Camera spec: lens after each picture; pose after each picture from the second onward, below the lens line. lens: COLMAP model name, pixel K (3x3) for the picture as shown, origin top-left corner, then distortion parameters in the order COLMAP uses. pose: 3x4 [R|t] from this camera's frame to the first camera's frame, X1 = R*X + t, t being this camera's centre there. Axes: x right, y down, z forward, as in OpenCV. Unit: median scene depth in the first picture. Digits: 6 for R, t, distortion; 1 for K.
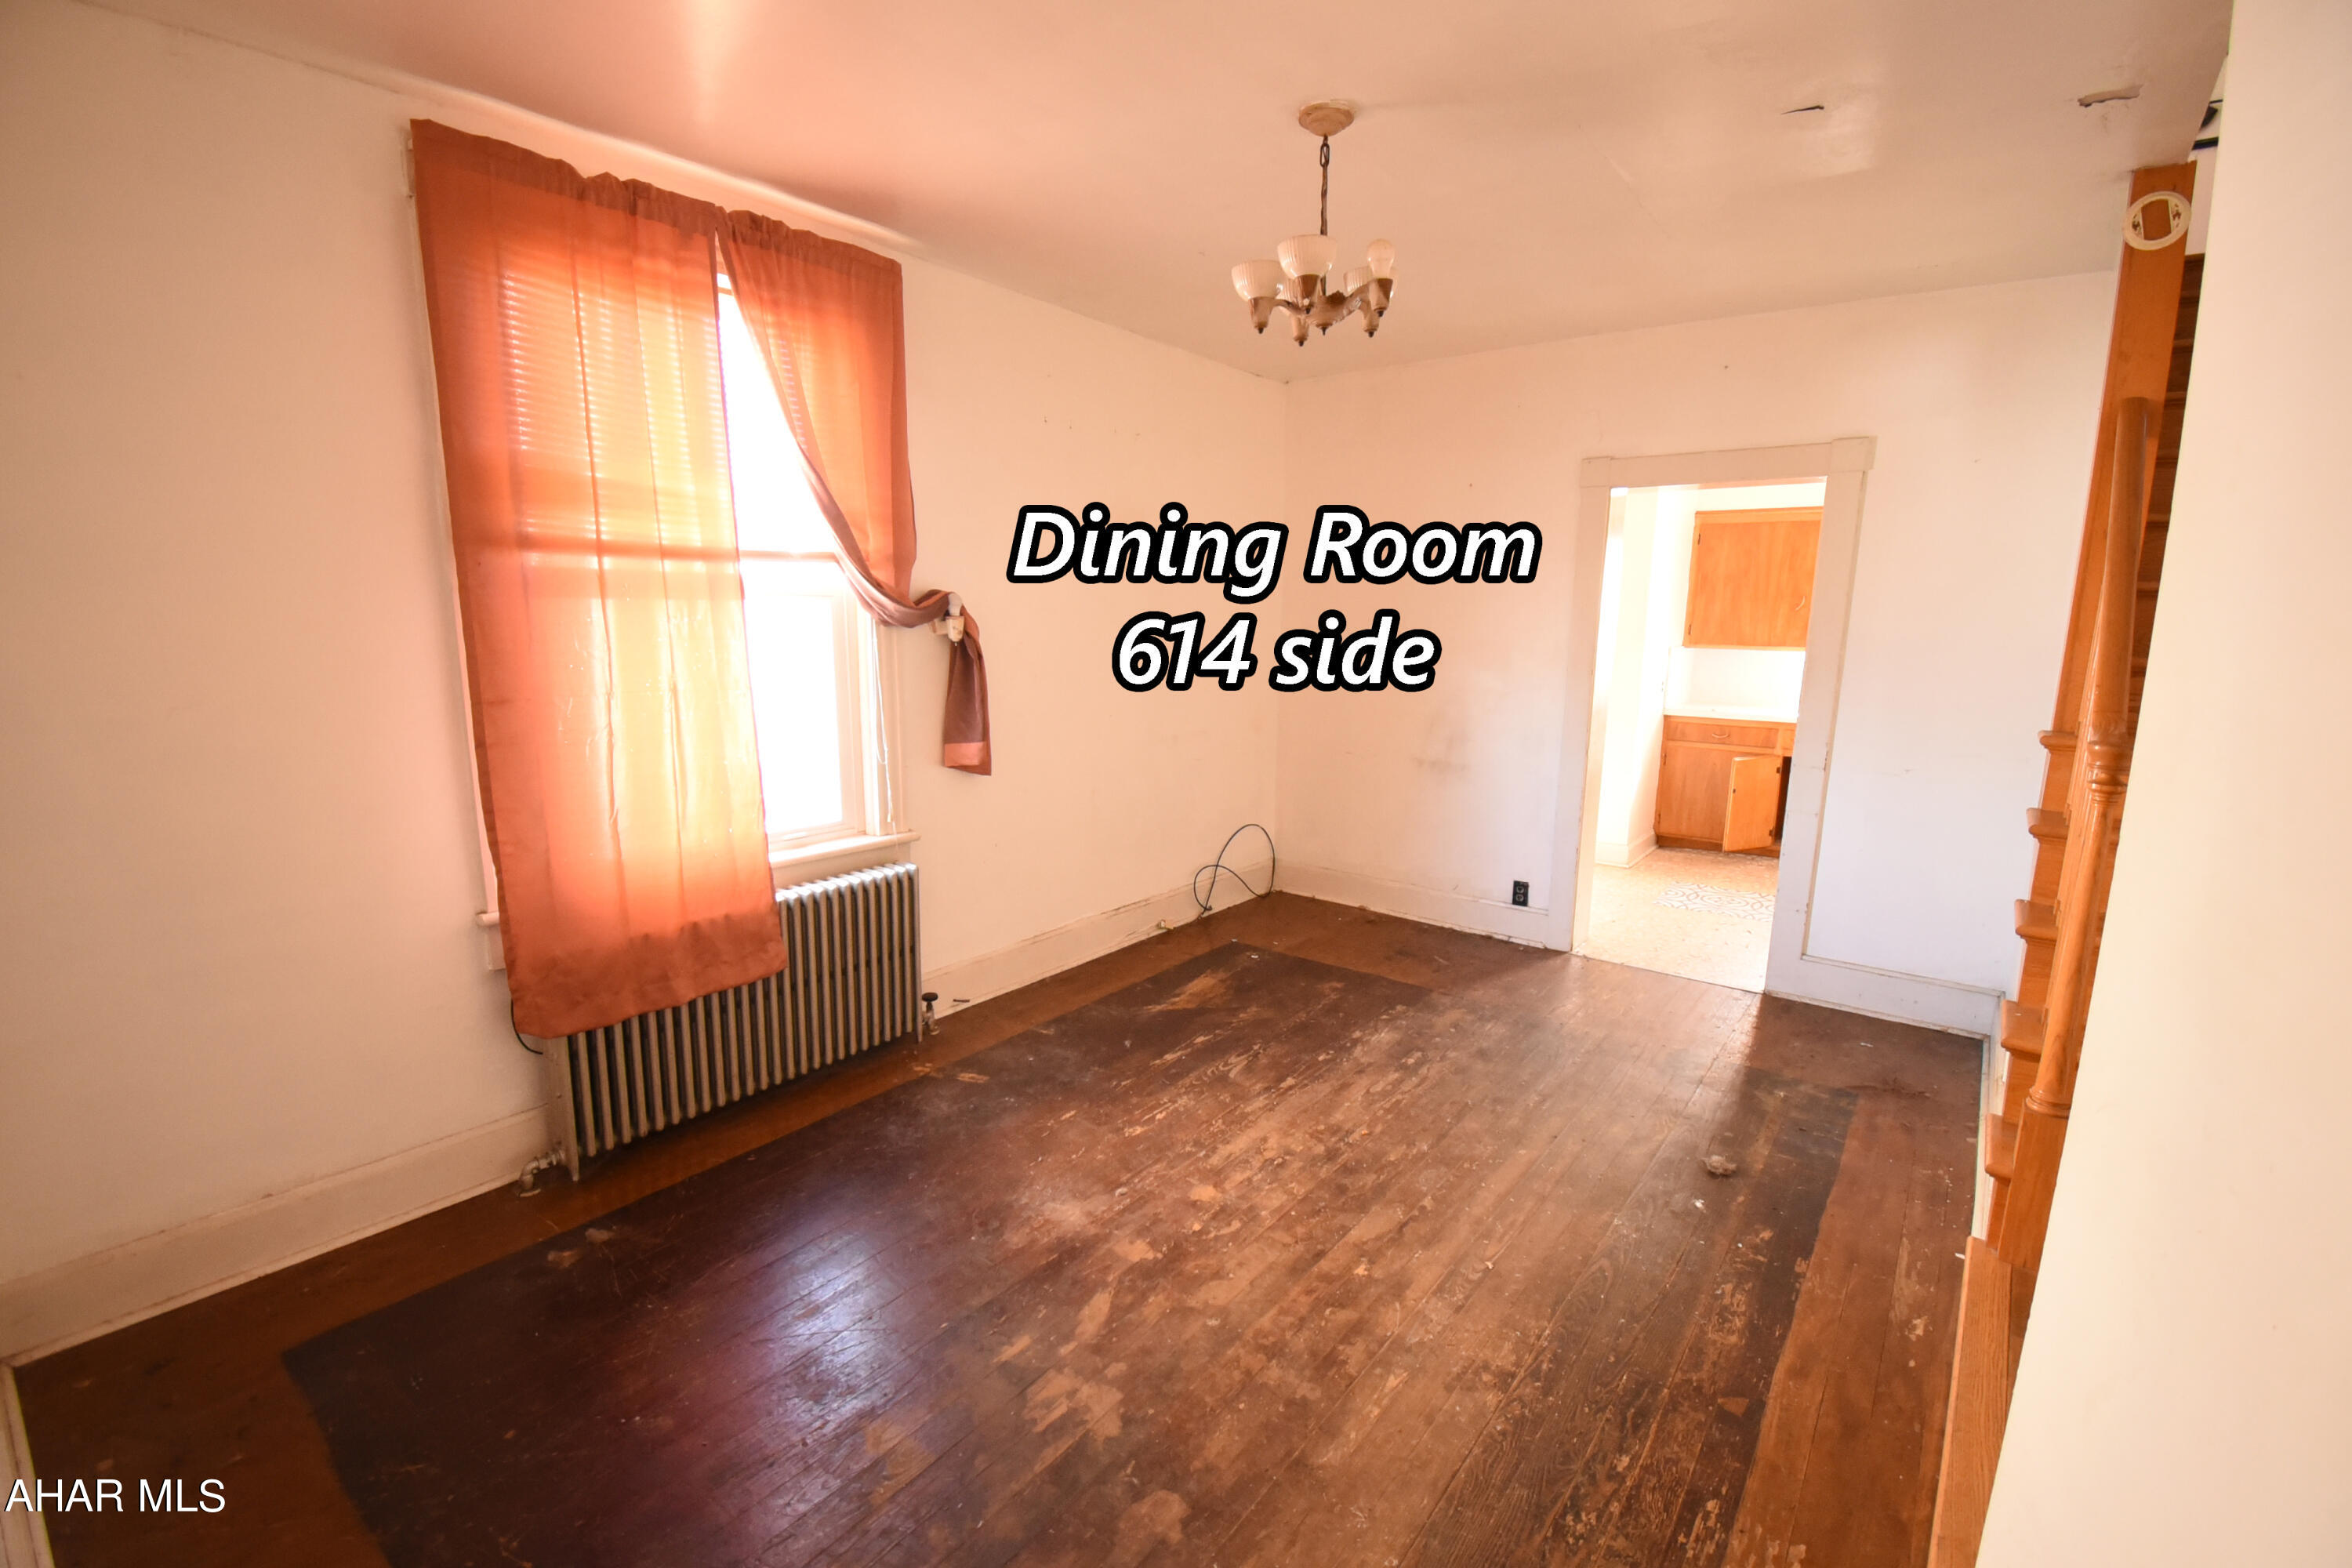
lens RADIAL K [[1037.9, 0, 1174.9], [0, 1037.9, 781.8], [0, 0, 1]] dist [-0.000858, -0.000091]
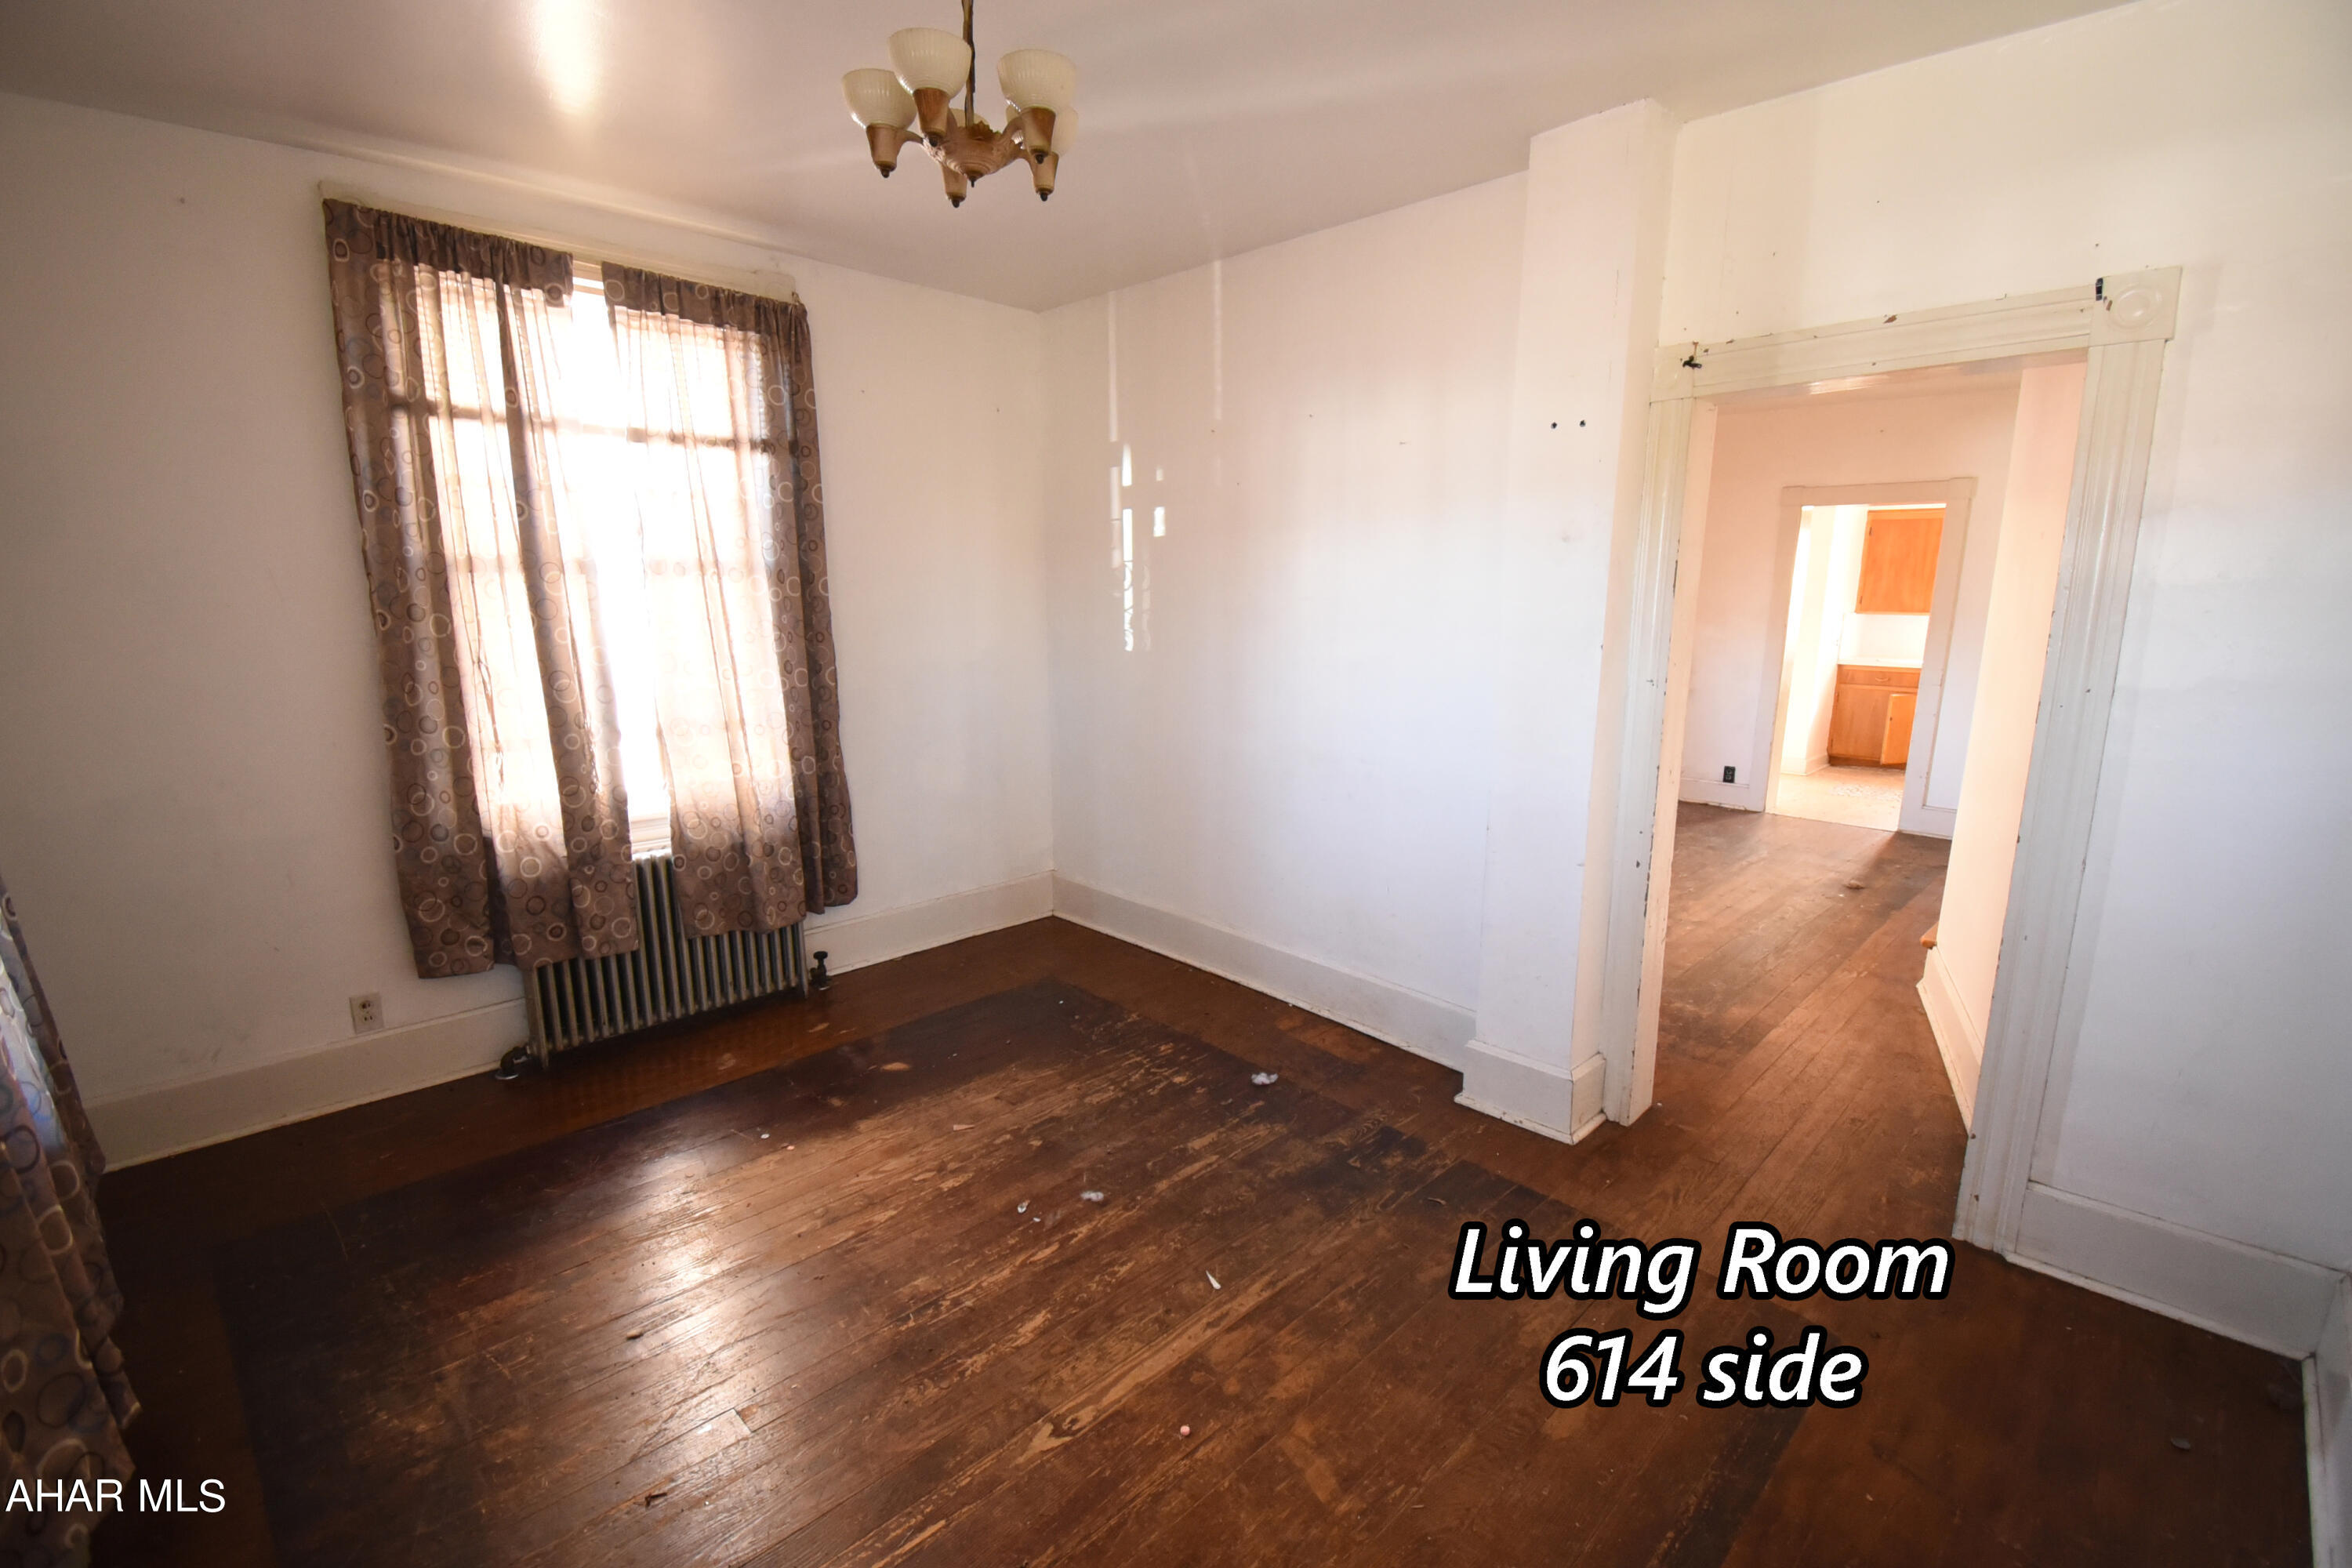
lens RADIAL K [[1037.9, 0, 1176.9], [0, 1037.9, 790.0], [0, 0, 1]] dist [-0.000858, -0.000091]
pose [[0.990875, 0.017181, -0.133684, -0.261523], [-0.013561, 0.999518, 0.027941, 0.098077], [0.134099, -0.025873, 0.990630, -0.606301]]
